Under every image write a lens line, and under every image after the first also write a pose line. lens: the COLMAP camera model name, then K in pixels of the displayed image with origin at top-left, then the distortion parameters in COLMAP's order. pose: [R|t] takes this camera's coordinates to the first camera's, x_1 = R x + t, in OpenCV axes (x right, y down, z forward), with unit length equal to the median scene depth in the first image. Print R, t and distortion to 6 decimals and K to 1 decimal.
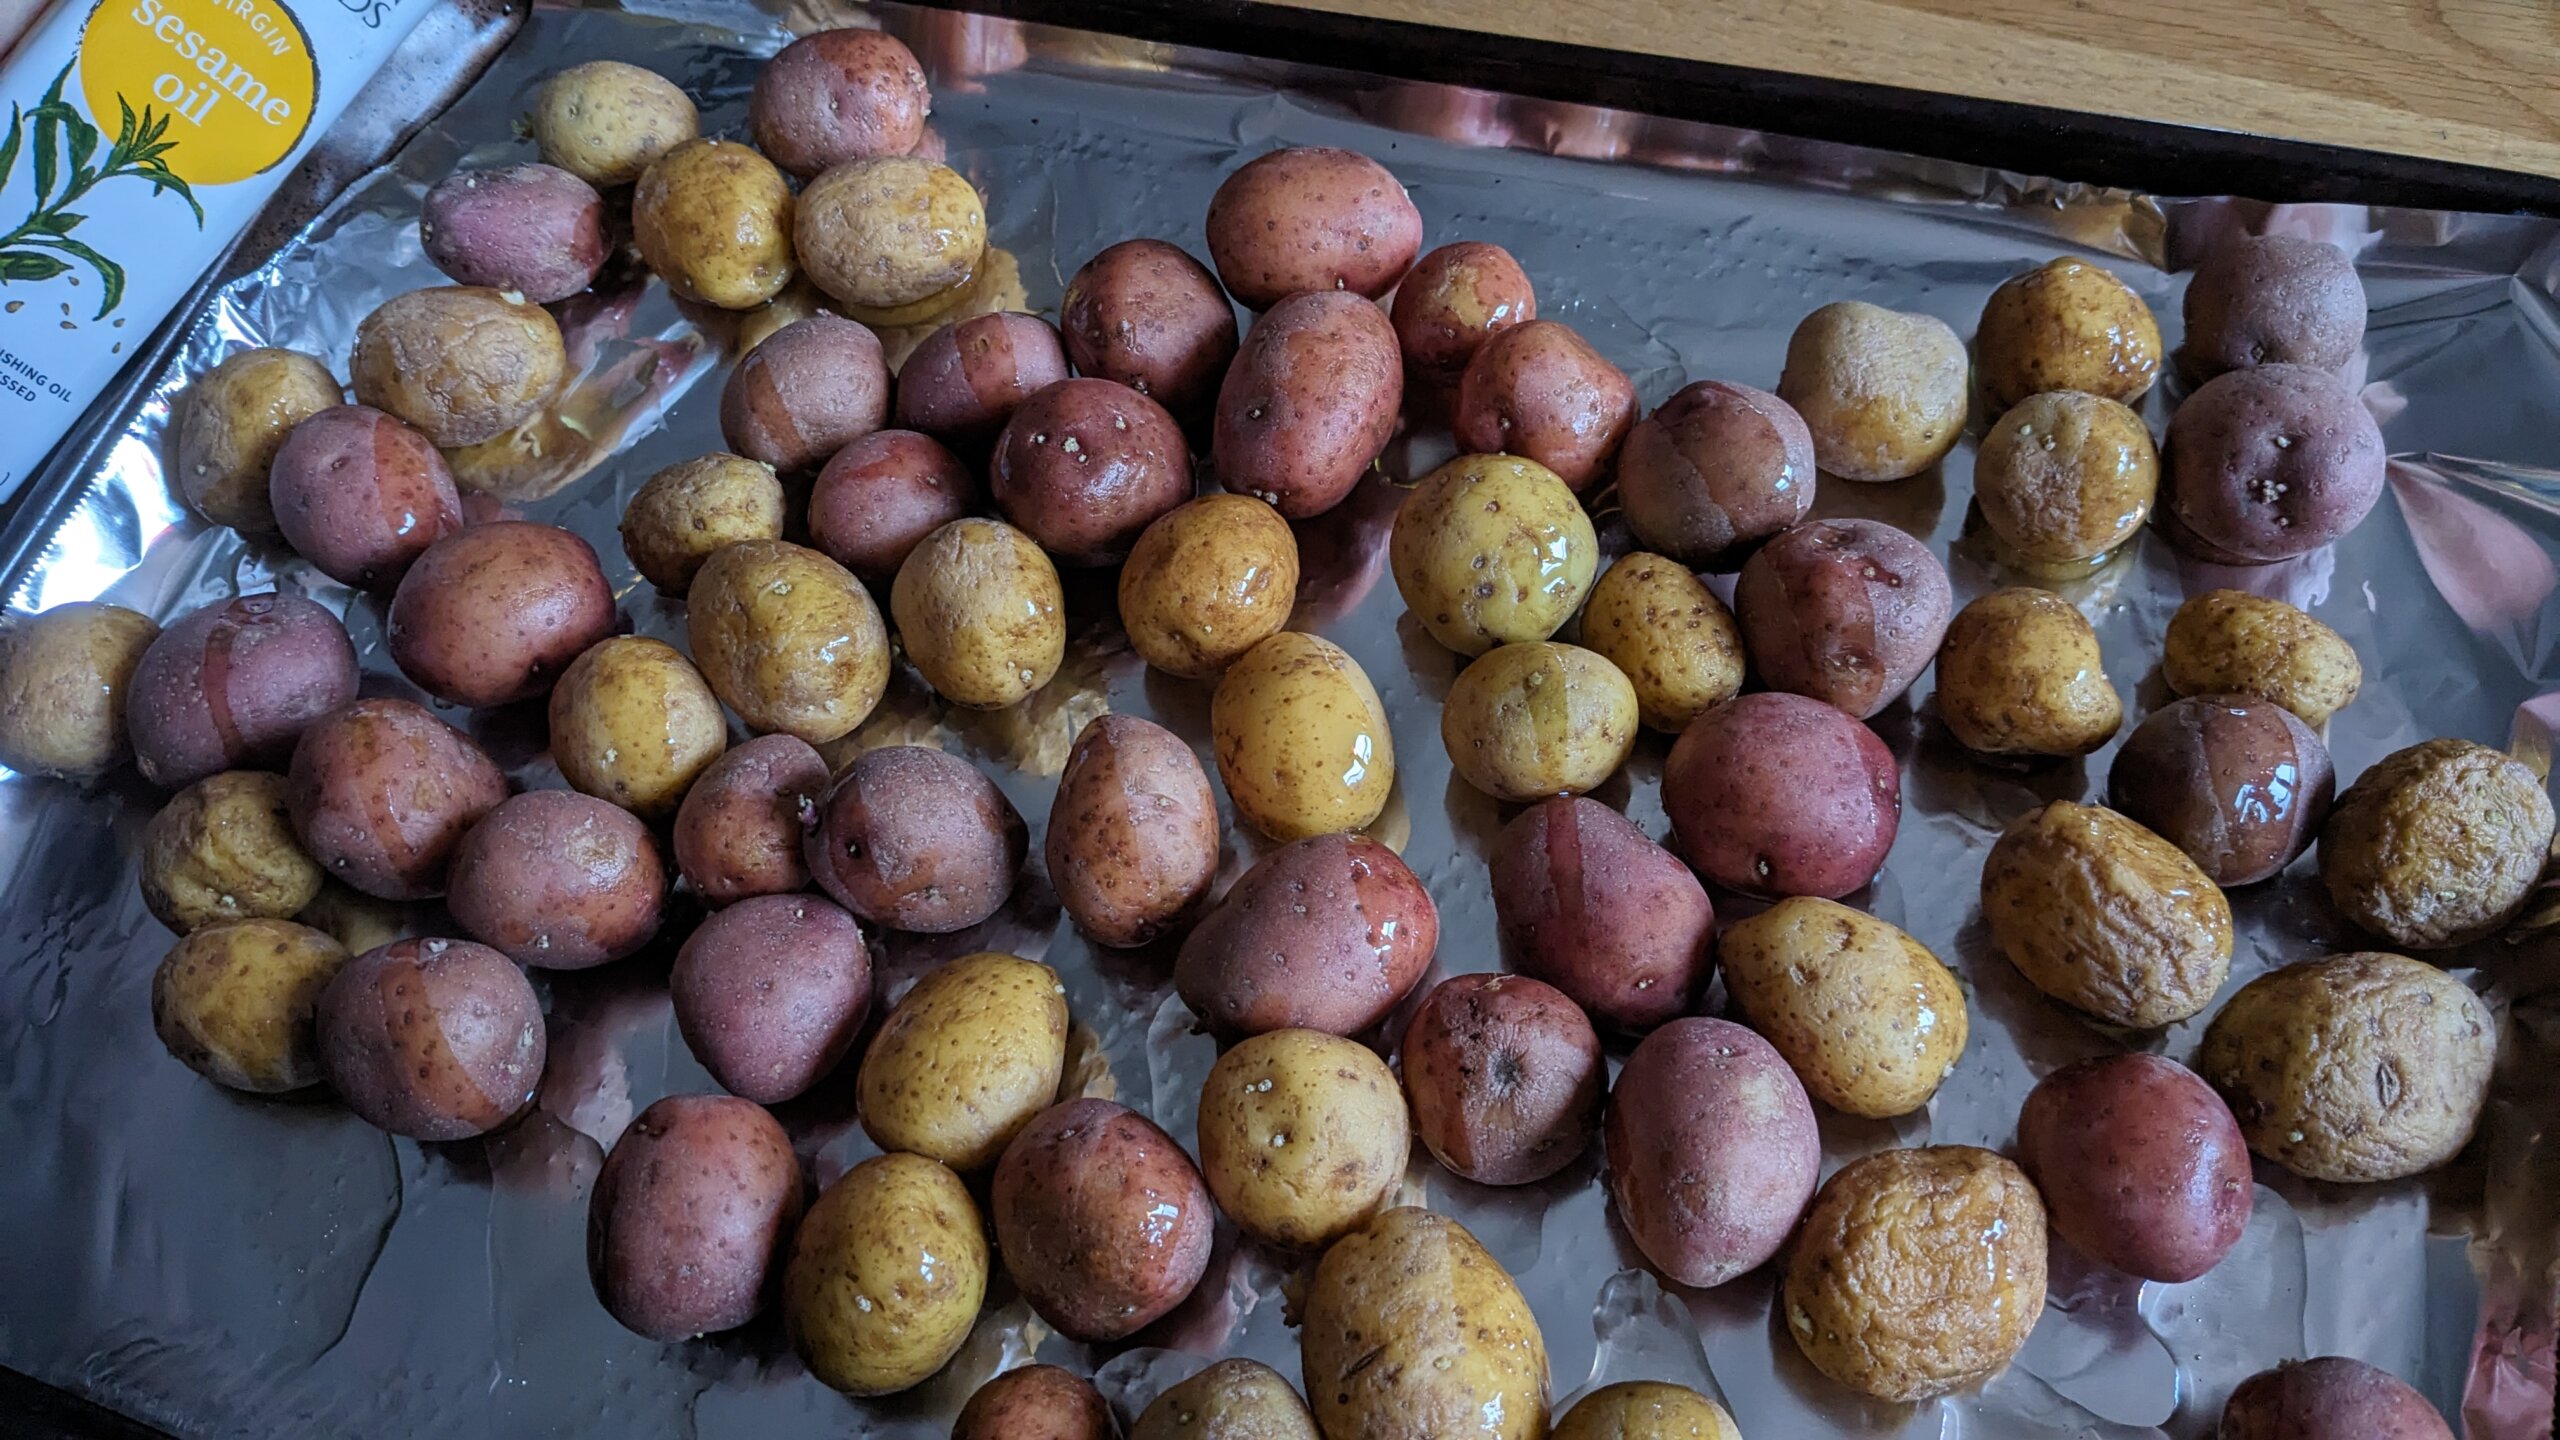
lens RADIAL K [[1953.2, 0, 1317.8], [0, 1953.2, 706.8], [0, 0, 1]] dist [0.031181, -0.068946]
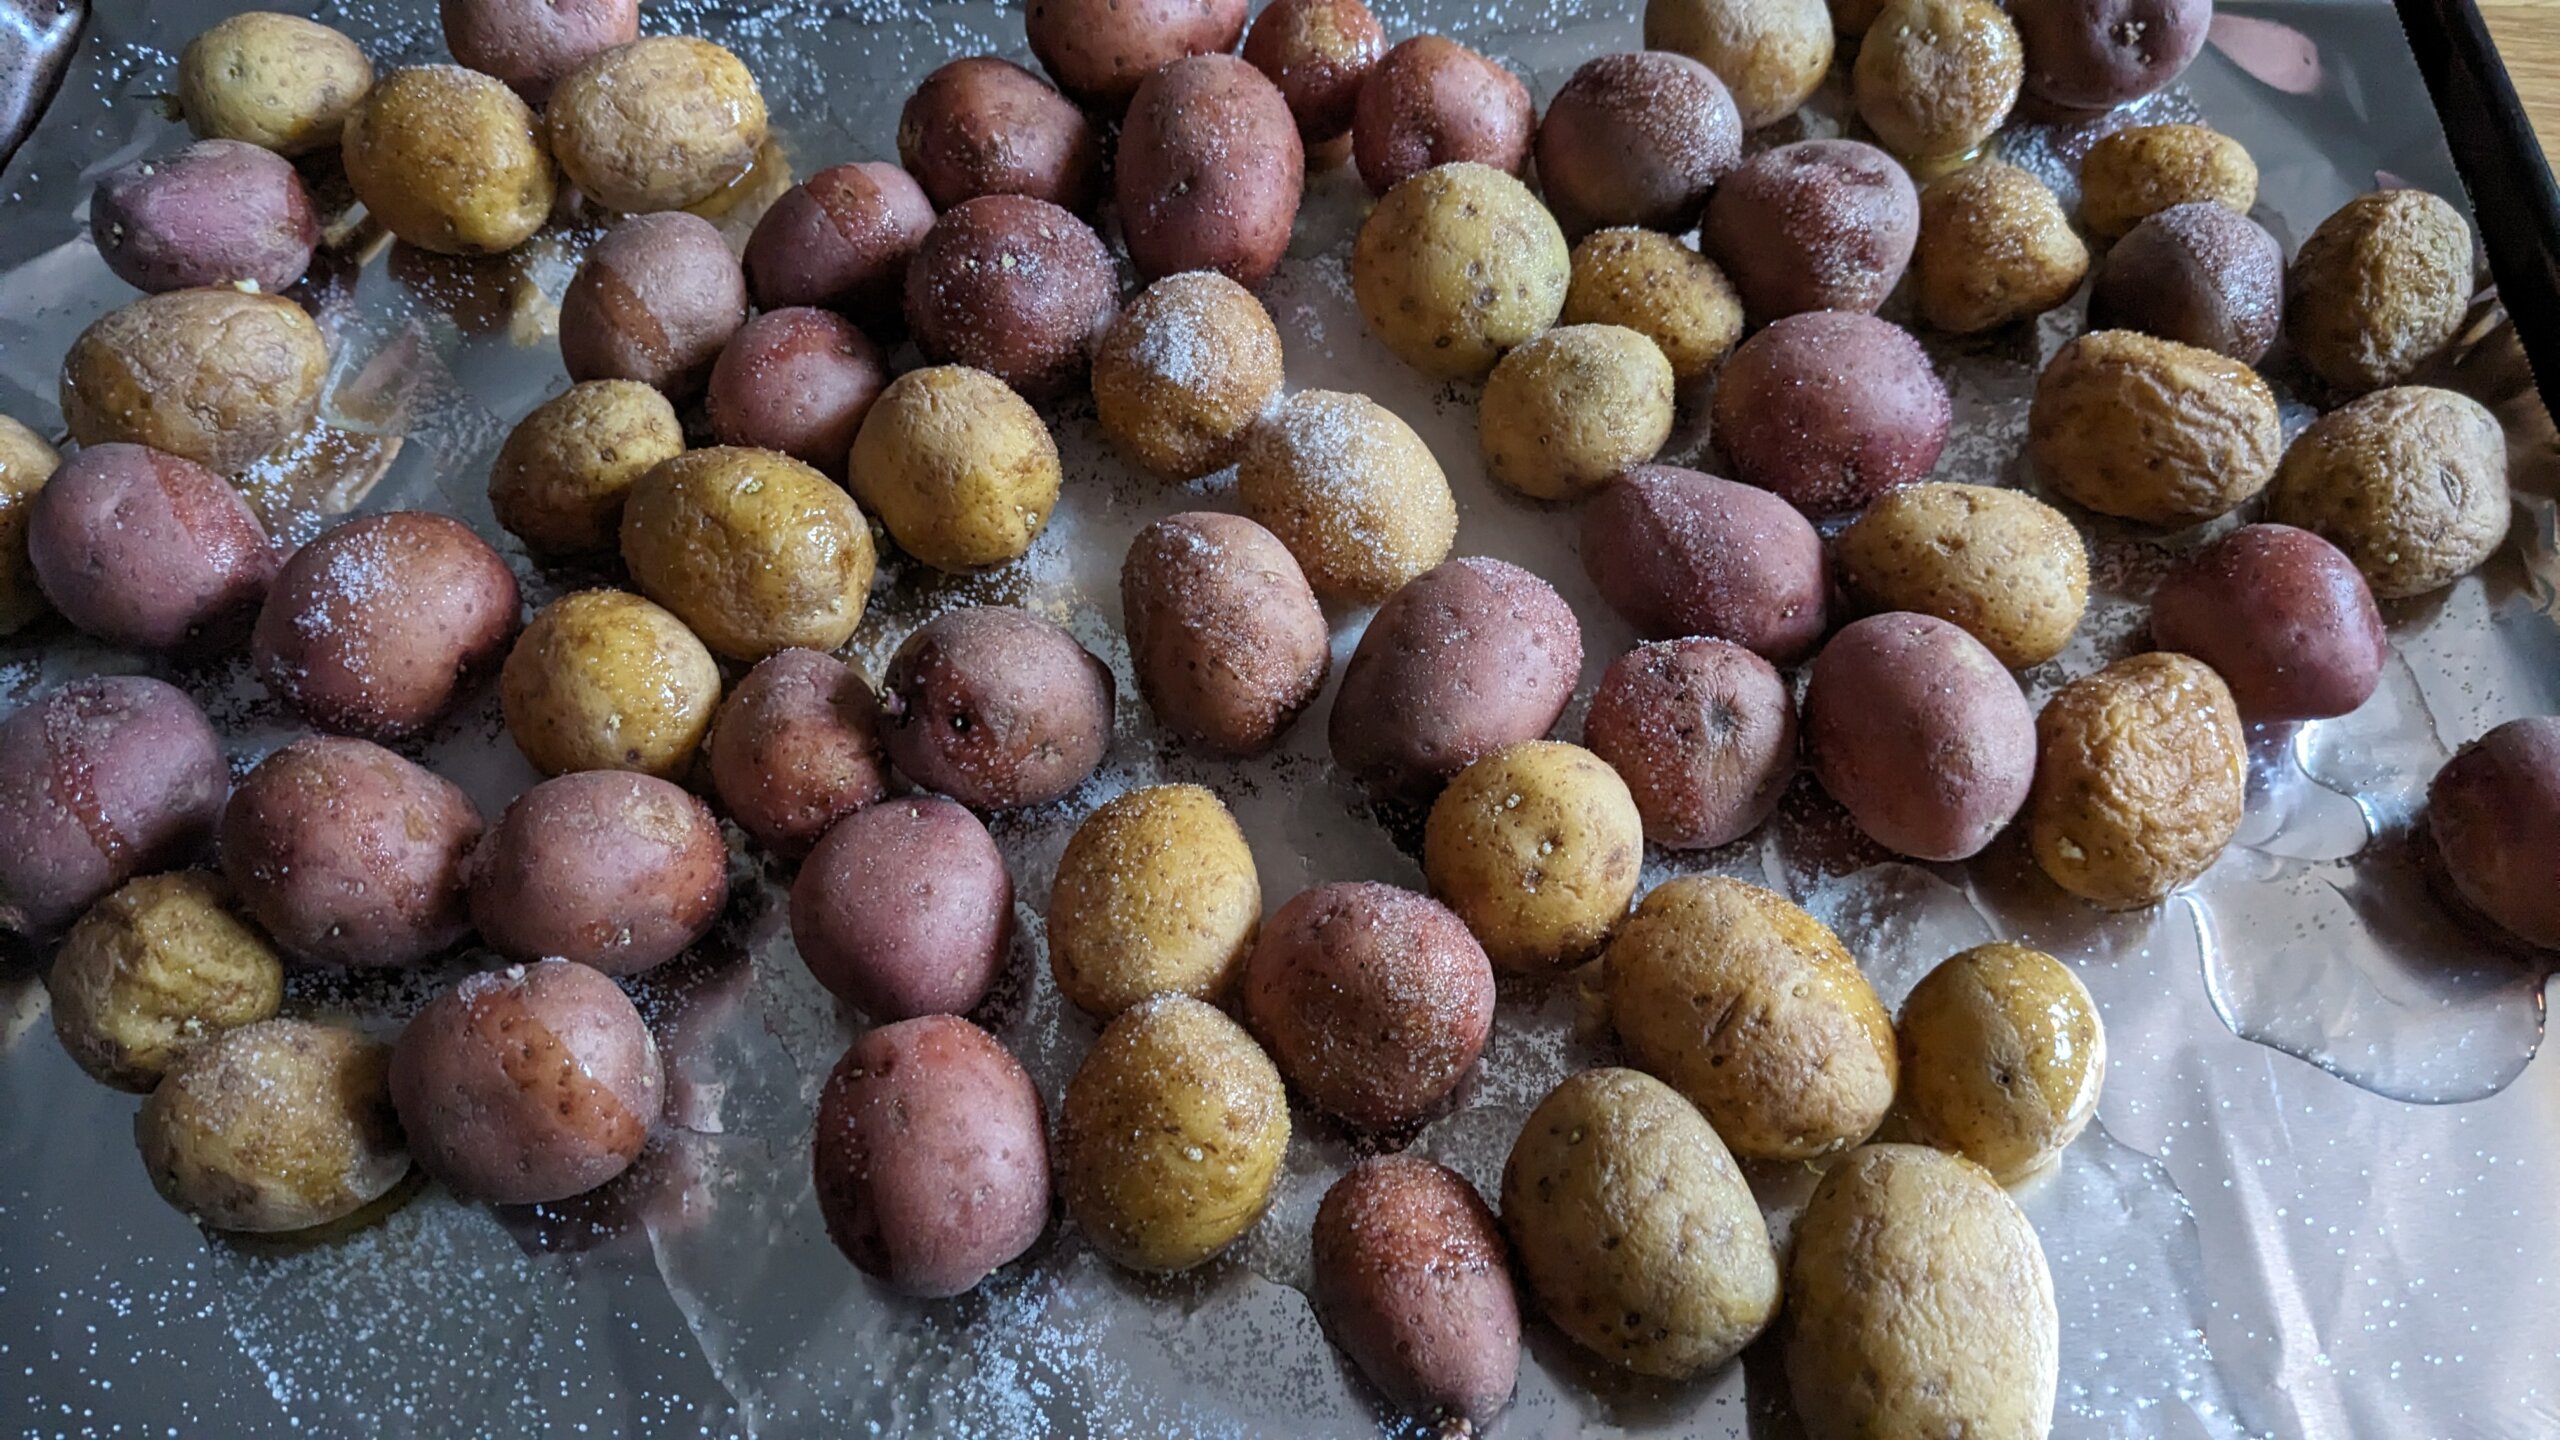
lens RADIAL K [[1953.2, 0, 1317.8], [0, 1953.2, 706.8], [0, 0, 1]] dist [0.031181, -0.068946]
pose [[0.925333, -0.284373, 0.250782, -0.303137], [0.282648, 0.958229, 0.043666, 0.071947], [-0.252724, 0.030478, 0.967058, 0.088309]]
